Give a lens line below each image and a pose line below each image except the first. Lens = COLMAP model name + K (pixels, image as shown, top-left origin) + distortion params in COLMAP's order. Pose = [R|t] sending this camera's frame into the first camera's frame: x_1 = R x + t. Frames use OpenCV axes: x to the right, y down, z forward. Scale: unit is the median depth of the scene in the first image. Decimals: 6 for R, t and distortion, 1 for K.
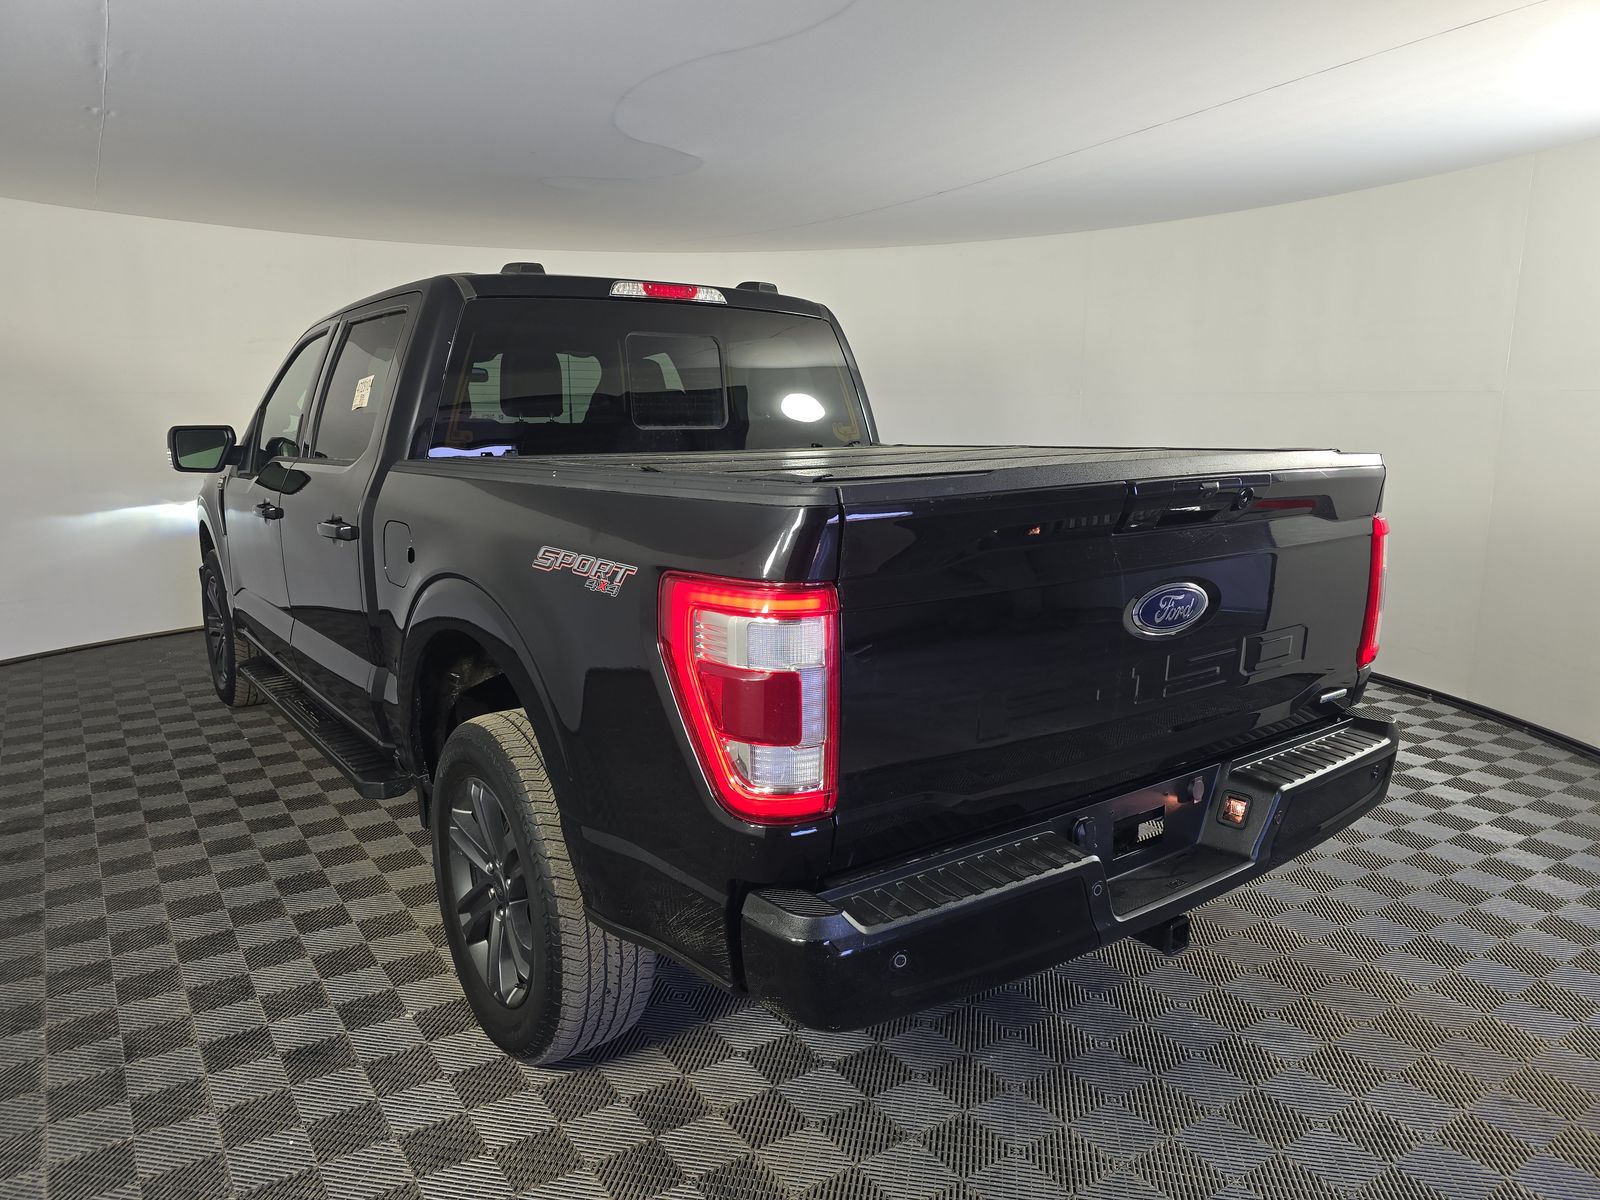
lens RADIAL K [[1066.1, 0, 784.2], [0, 1066.1, 618.8], [0, 0, 1]] dist [0.028045, -0.042262]
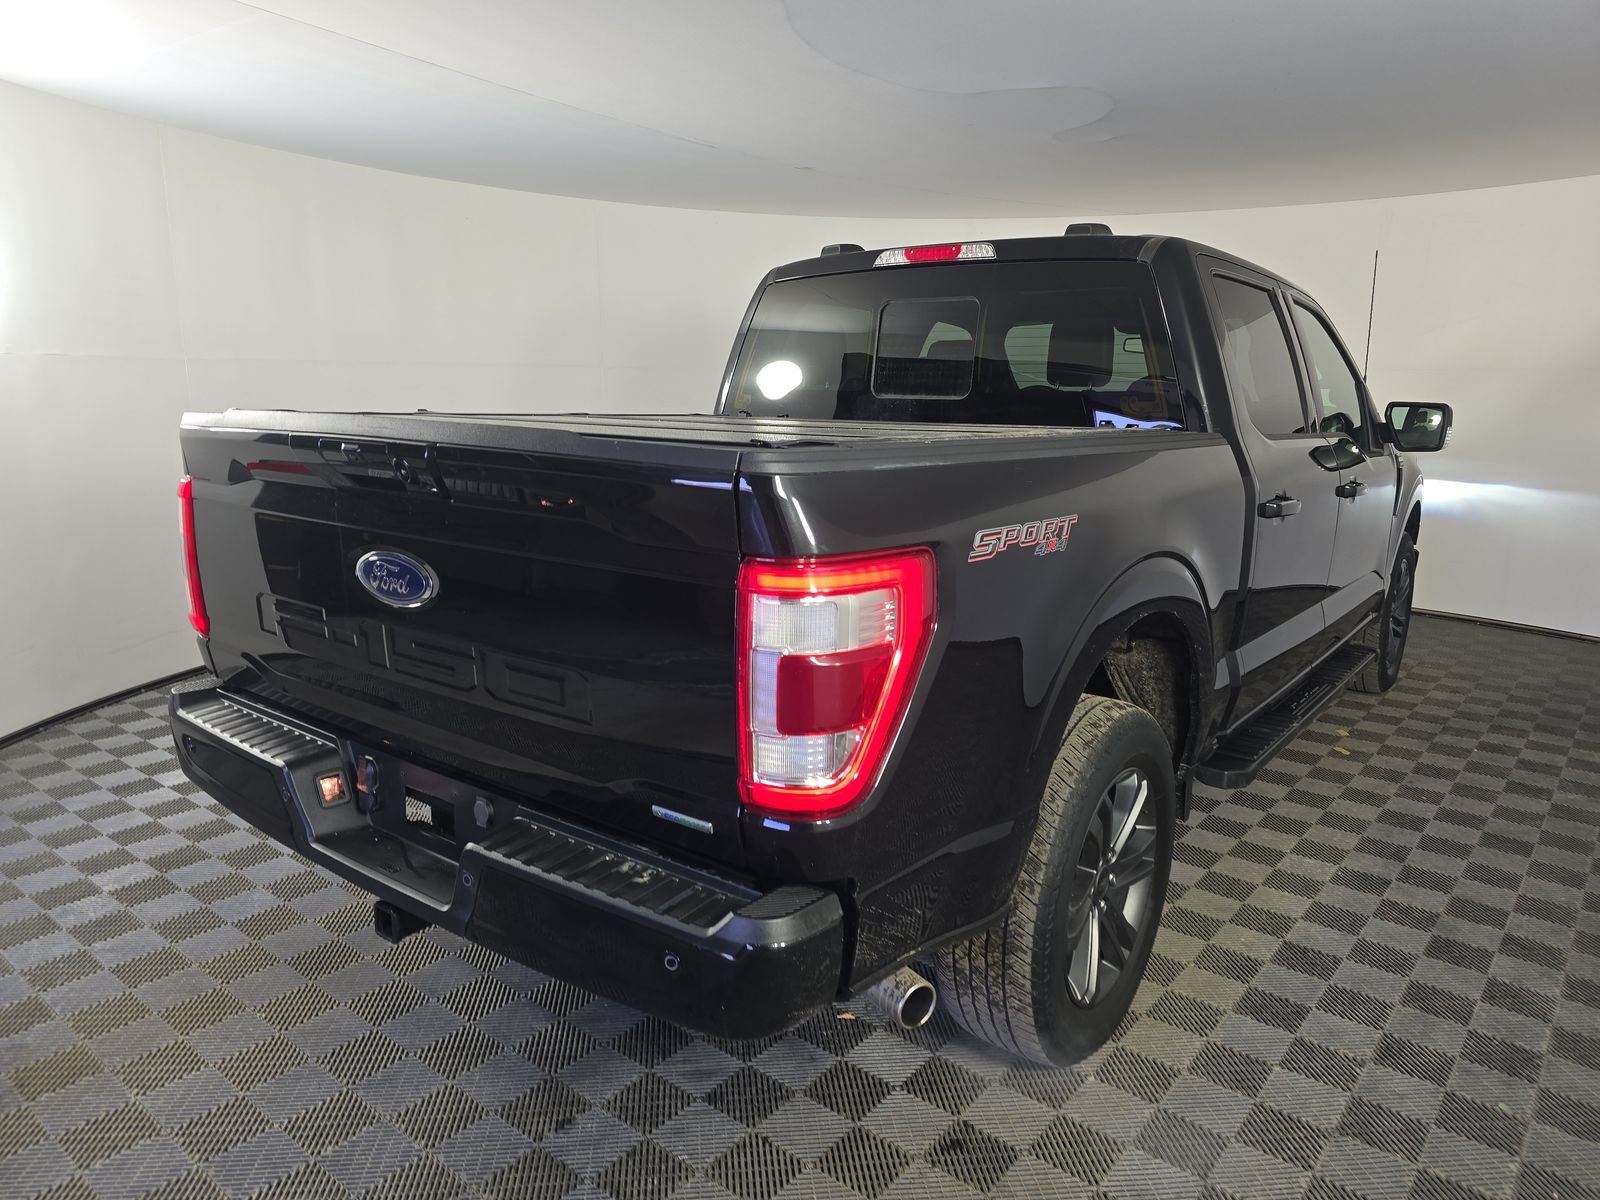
lens RADIAL K [[1066.1, 0, 784.2], [0, 1066.1, 618.8], [0, 0, 1]] dist [0.028045, -0.042262]
pose [[0.292531, 0.211843, -0.932496, 0.838897], [-0.192661, 0.968213, 0.159517, -0.121229], [0.936647, 0.132992, 0.324046, 0.628501]]
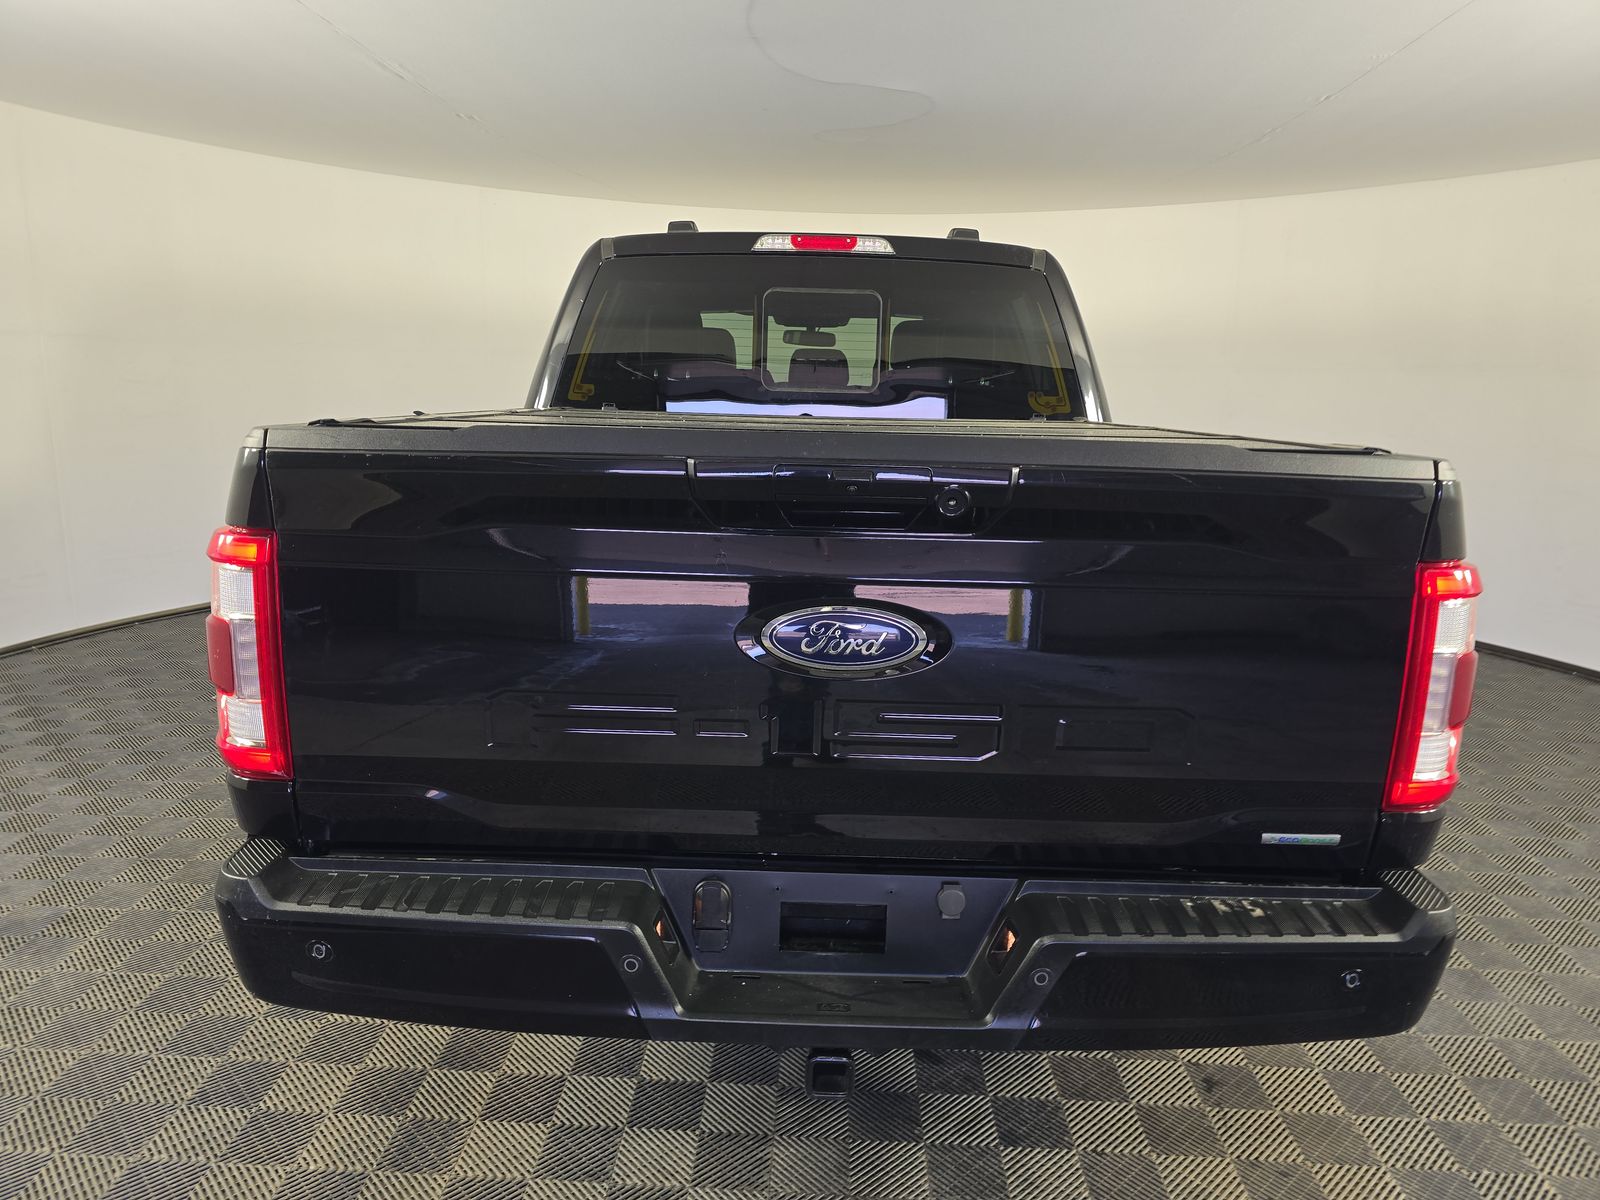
lens RADIAL K [[1066.1, 0, 784.2], [0, 1066.1, 618.8], [0, 0, 1]] dist [0.028045, -0.042262]
pose [[0.807357, 0.154136, -0.569576, 0.461490], [-0.139474, 0.987776, 0.069607, -0.043962], [0.573343, 0.023244, 0.818986, 0.230077]]
